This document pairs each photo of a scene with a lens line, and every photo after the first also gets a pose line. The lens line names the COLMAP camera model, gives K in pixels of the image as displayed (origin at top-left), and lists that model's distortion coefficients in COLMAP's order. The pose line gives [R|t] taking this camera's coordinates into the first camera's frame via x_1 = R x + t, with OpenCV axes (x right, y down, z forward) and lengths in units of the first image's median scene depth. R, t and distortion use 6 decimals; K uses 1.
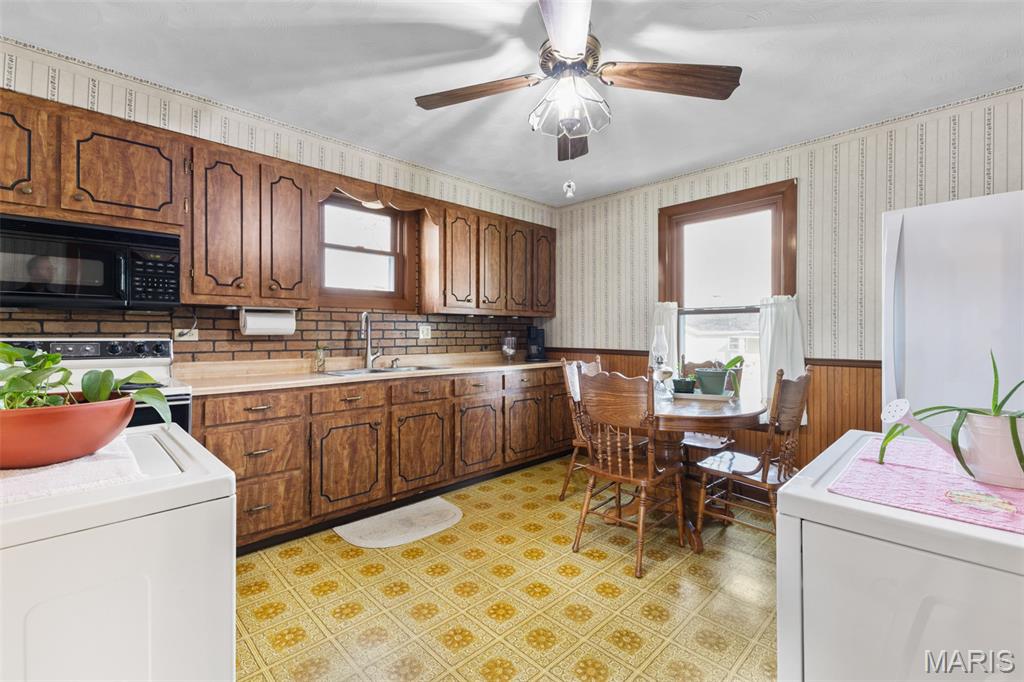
lens RADIAL K [[445.2, 0, 511.5], [0, 445.2, 335.4], [0, 0, 1]] dist [0.000631, 0.000187]
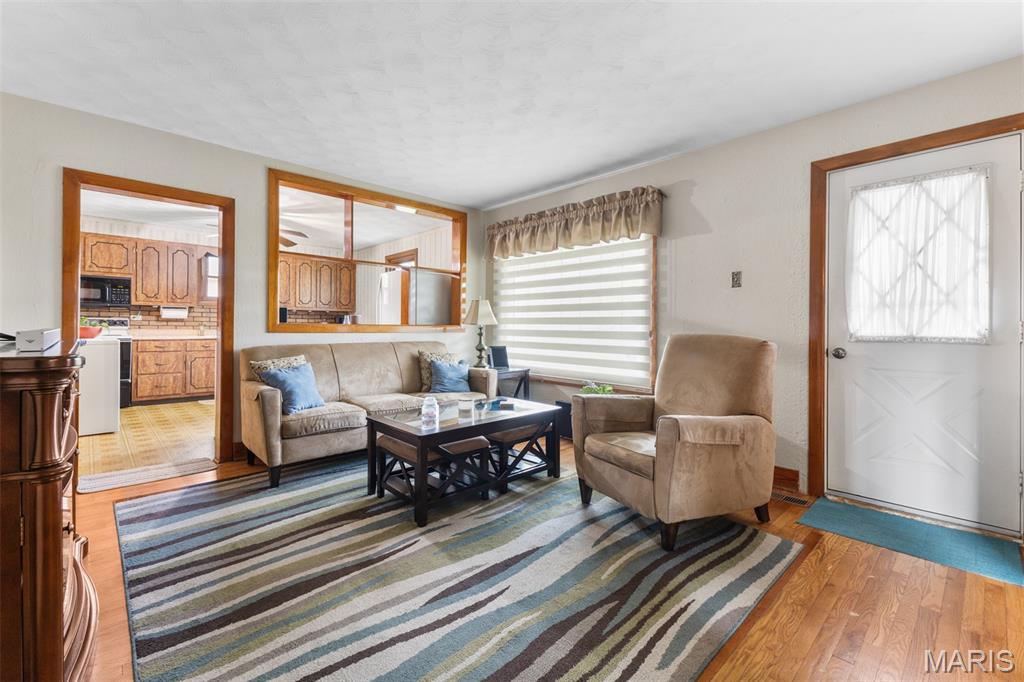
lens RADIAL K [[445.5, 0, 512.7], [0, 445.5, 329.9], [0, 0, 1]] dist [0.004280, 0.000193]
pose [[0.999867, 0.011475, -0.011558, 1.305812], [-0.011449, 0.999932, 0.002353, 0.035634], [0.011585, -0.002220, 0.999930, -1.359028]]
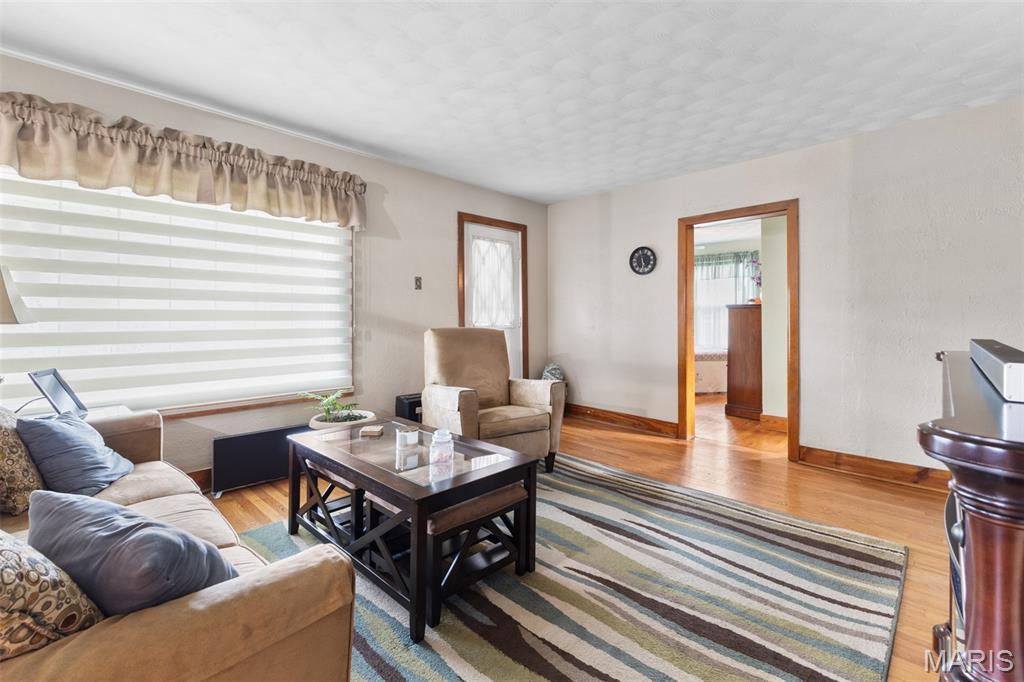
lens RADIAL K [[452.0, 0, 512.3], [0, 452.0, 317.2], [0, 0, 1]] dist [0.000956, 0.000083]
pose [[-0.041416, 0.005382, 0.999127, 0.331043], [0.005873, 0.999970, -0.005143, 0.019689], [-0.999125, 0.005655, -0.041446, -0.367421]]
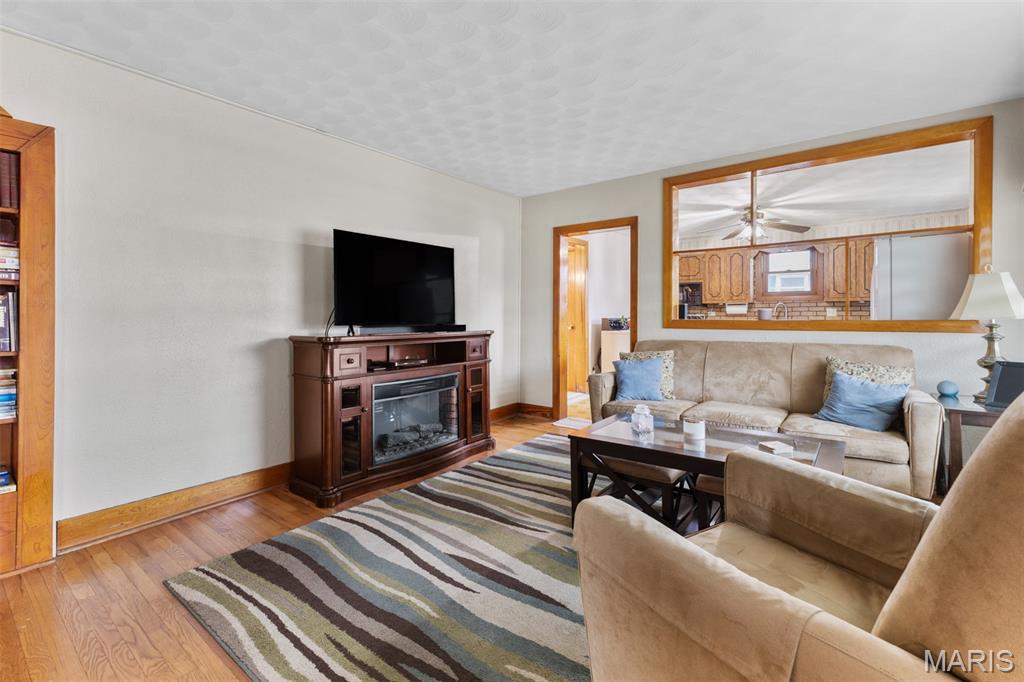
lens RADIAL K [[452.0, 0, 512.3], [0, 452.0, 317.2], [0, 0, 1]] dist [0.000956, 0.000083]
pose [[0.138333, 0.005068, -0.990373, 2.006689], [-0.004648, 0.999979, 0.004468, 0.013896], [0.990375, 0.003985, 0.138353, -0.687309]]
